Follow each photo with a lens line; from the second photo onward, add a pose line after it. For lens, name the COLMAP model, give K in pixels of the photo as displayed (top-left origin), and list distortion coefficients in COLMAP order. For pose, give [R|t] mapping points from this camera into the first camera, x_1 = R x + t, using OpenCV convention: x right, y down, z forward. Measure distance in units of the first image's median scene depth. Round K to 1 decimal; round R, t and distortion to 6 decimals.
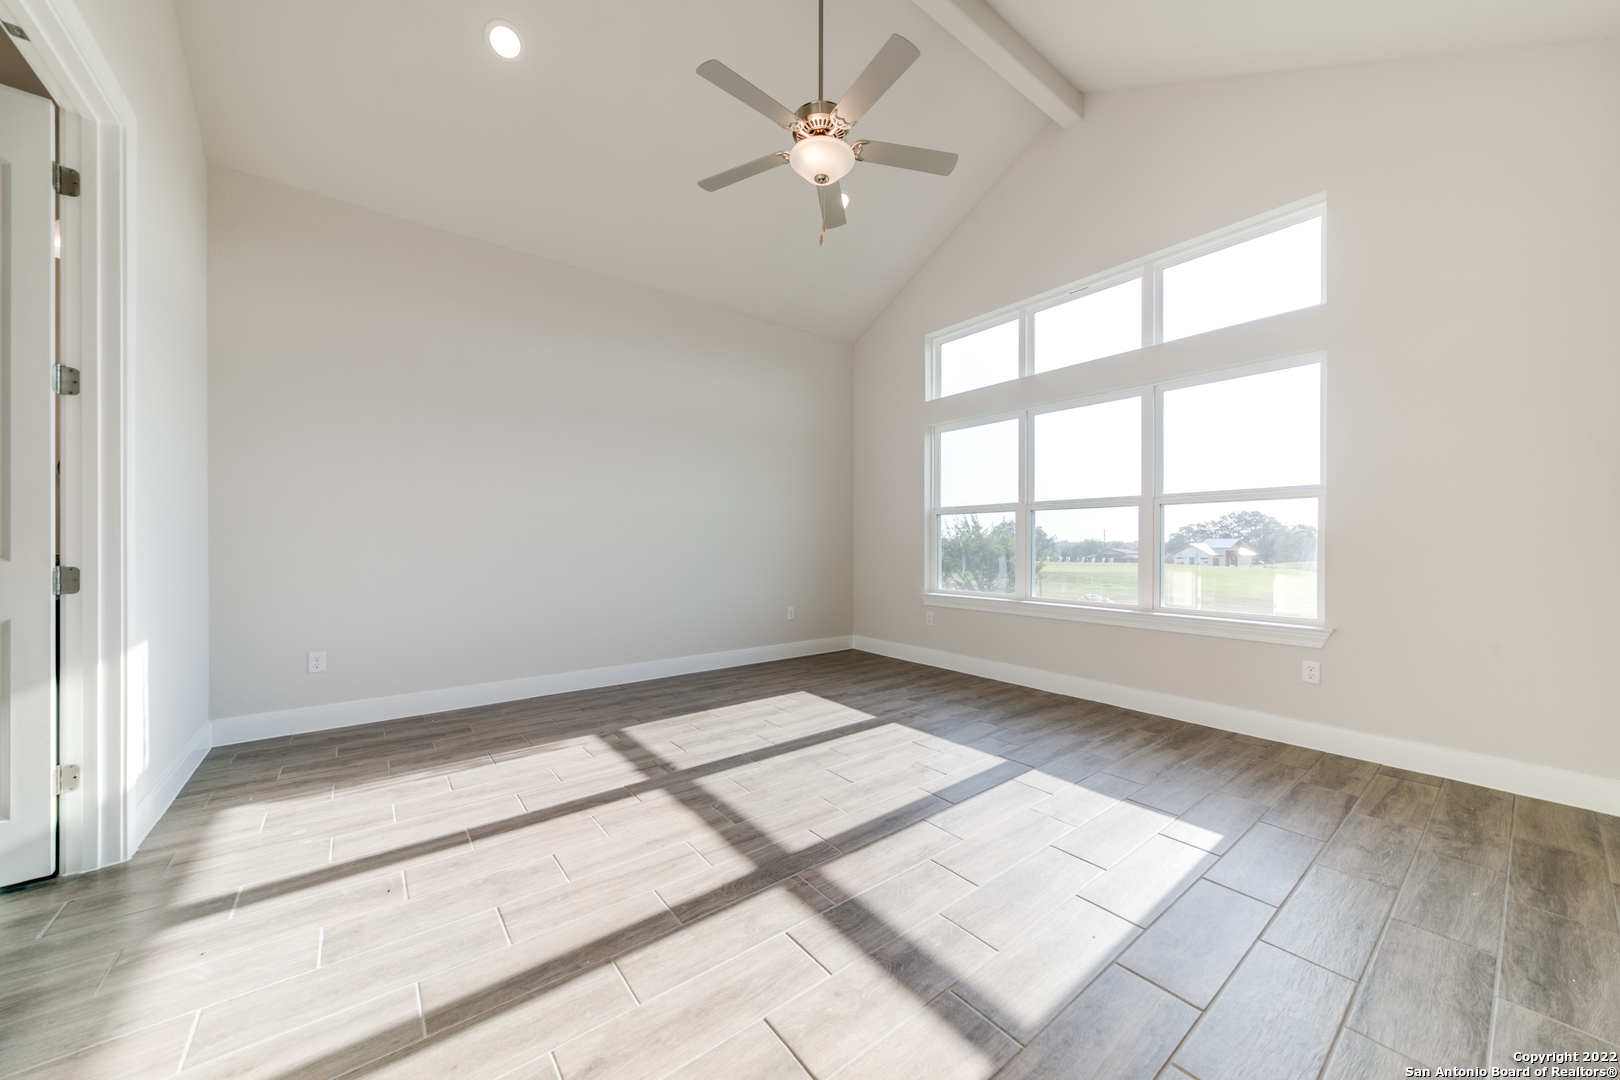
lens RADIAL K [[562.6, 0, 819.4], [0, 562.6, 544.6], [0, 0, 1]] dist [0.002481, 0.000085]
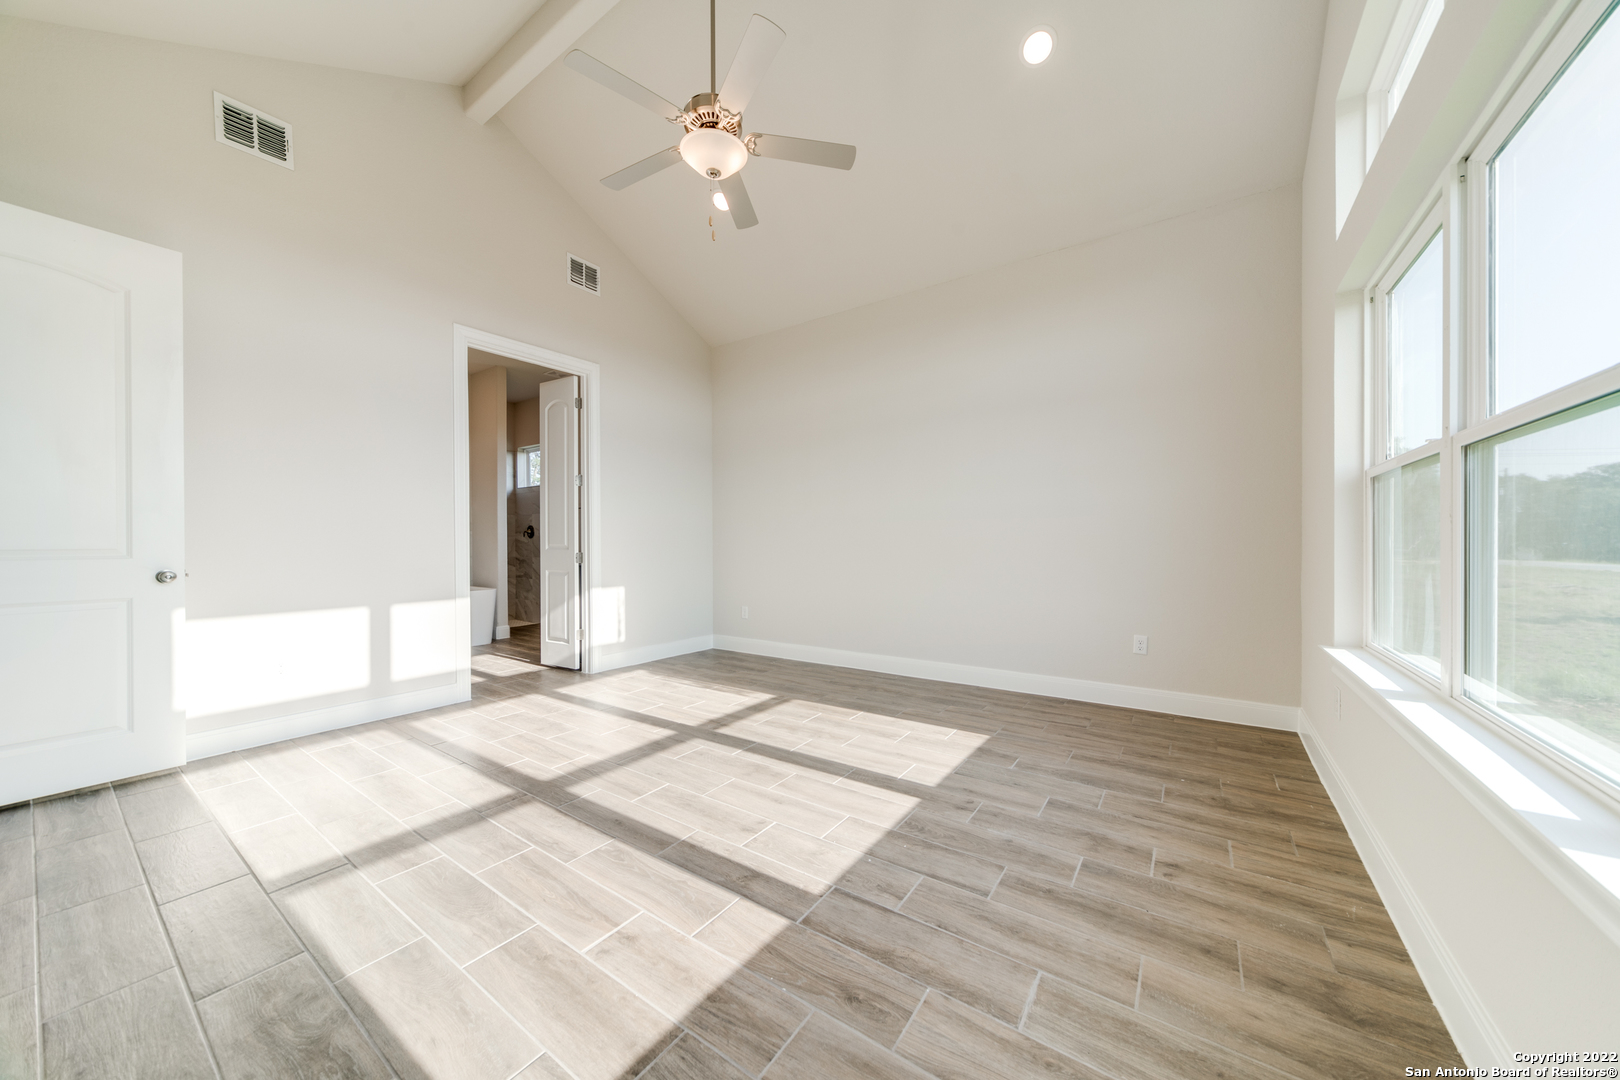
lens RADIAL K [[562.6, 0, 816.6], [0, 562.6, 542.6], [0, 0, 1]] dist [0.002481, 0.000085]
pose [[0.292513, -0.003630, -0.956255, 0.811591], [0.000568, 0.999993, -0.003623, 0.005105], [0.956261, 0.000516, 0.292513, 0.727479]]
